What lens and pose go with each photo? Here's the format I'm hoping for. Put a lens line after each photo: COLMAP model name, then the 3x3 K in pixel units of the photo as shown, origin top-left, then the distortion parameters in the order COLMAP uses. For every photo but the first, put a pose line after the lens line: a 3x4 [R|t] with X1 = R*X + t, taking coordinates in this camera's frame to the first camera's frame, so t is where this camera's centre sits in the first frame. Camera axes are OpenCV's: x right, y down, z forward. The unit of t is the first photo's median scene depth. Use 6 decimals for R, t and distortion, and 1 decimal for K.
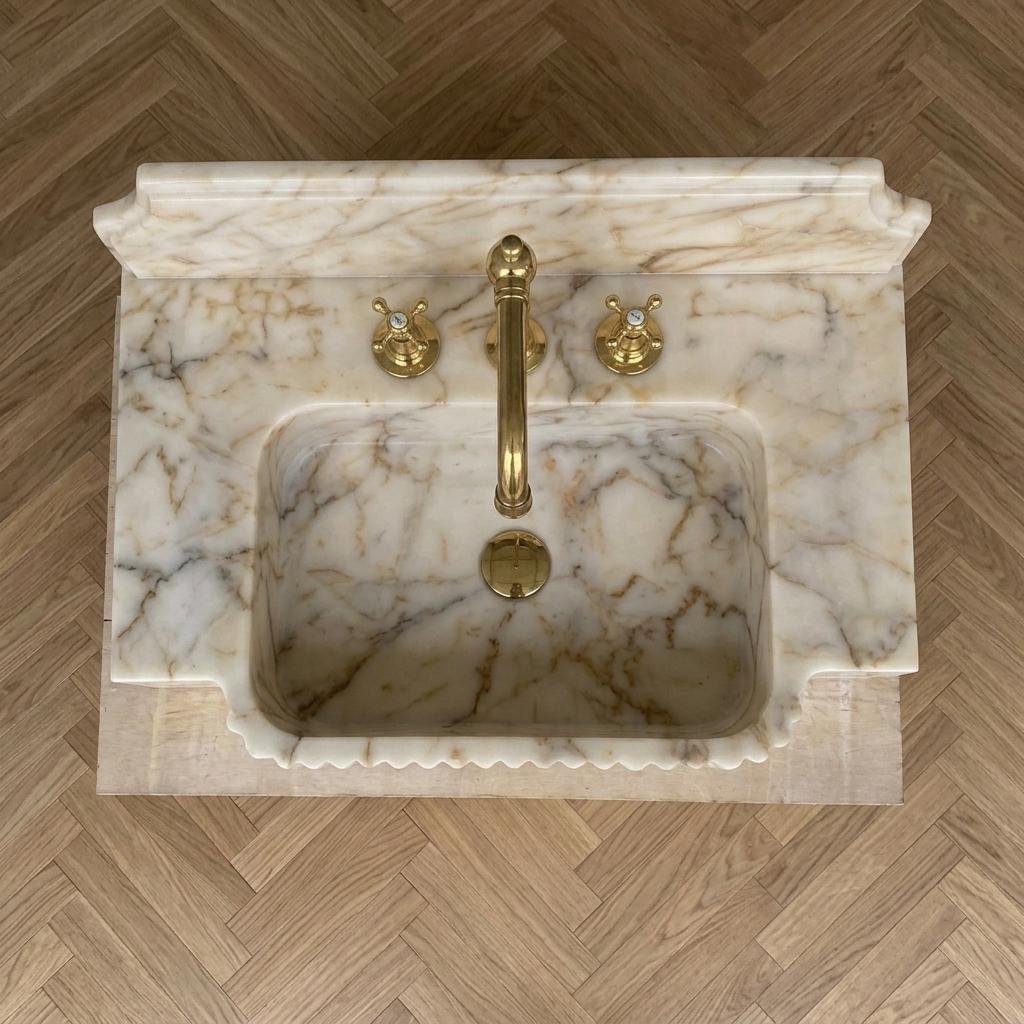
lens RADIAL K [[1022.9, 0, 514.6], [0, 1022.9, 635.8], [0, 0, 1]] dist [0.012159, -0.001386]
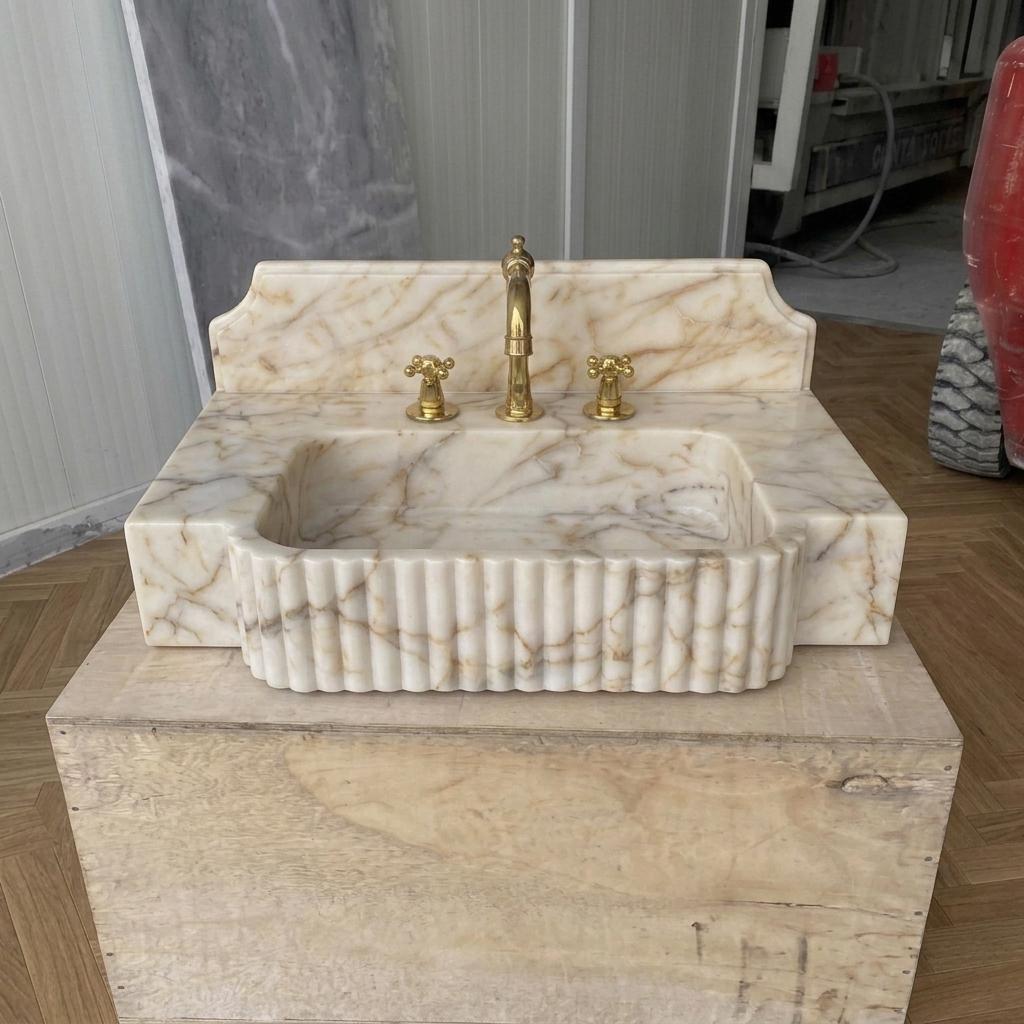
lens RADIAL K [[1057.5, 0, 529.8], [0, 1057.5, 529.5], [0, 0, 1]] dist [-0.045967, -0.019075]
pose [[0.999950, -0.006187, 0.007819, 0.003631], [0.009952, 0.571722, -0.820387, 0.817561], [0.000606, 0.820424, 0.571755, 0.364582]]
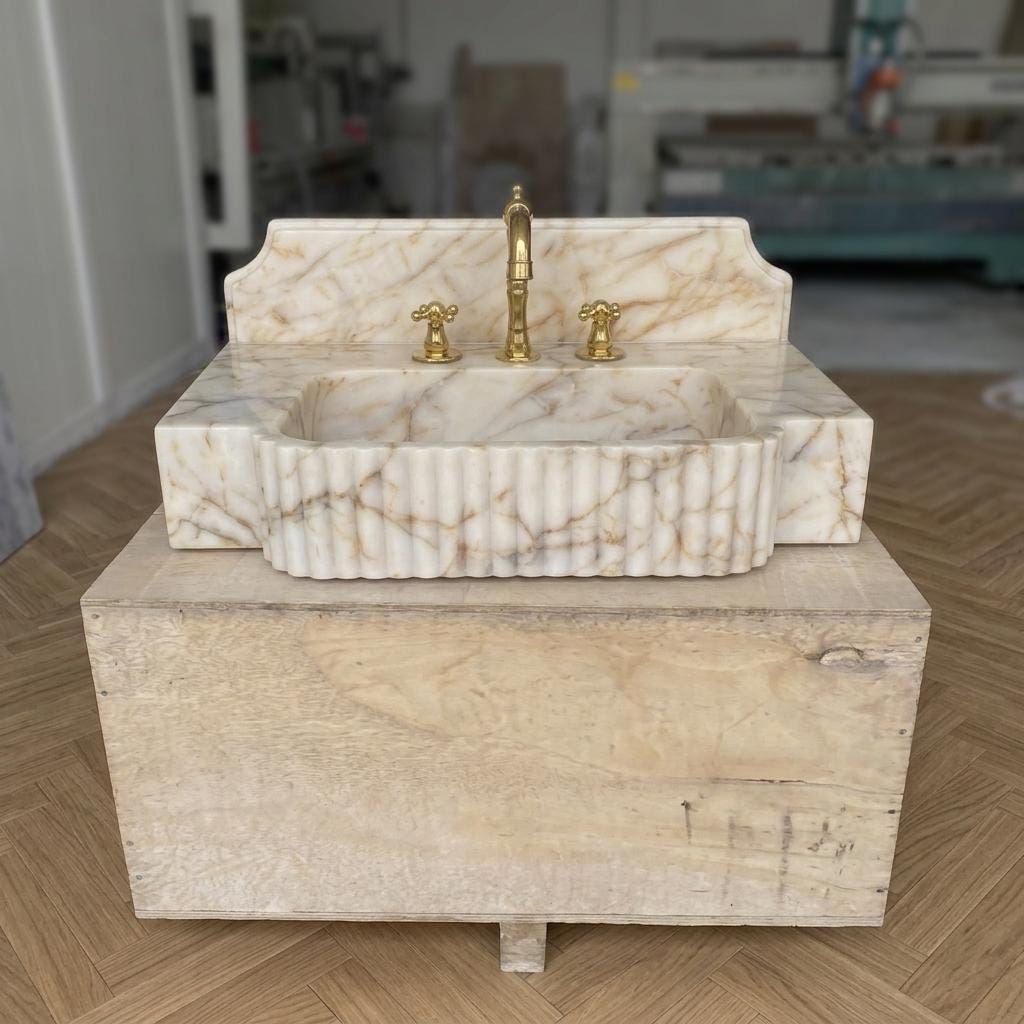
lens RADIAL K [[1057.5, 0, 529.8], [0, 1057.5, 529.5], [0, 0, 1]] dist [-0.045967, -0.019075]
pose [[0.999529, 0.000287, 0.030673, -0.023077], [0.025752, 0.535442, -0.844179, 0.962610], [-0.016666, 0.844572, 0.535183, 0.433767]]
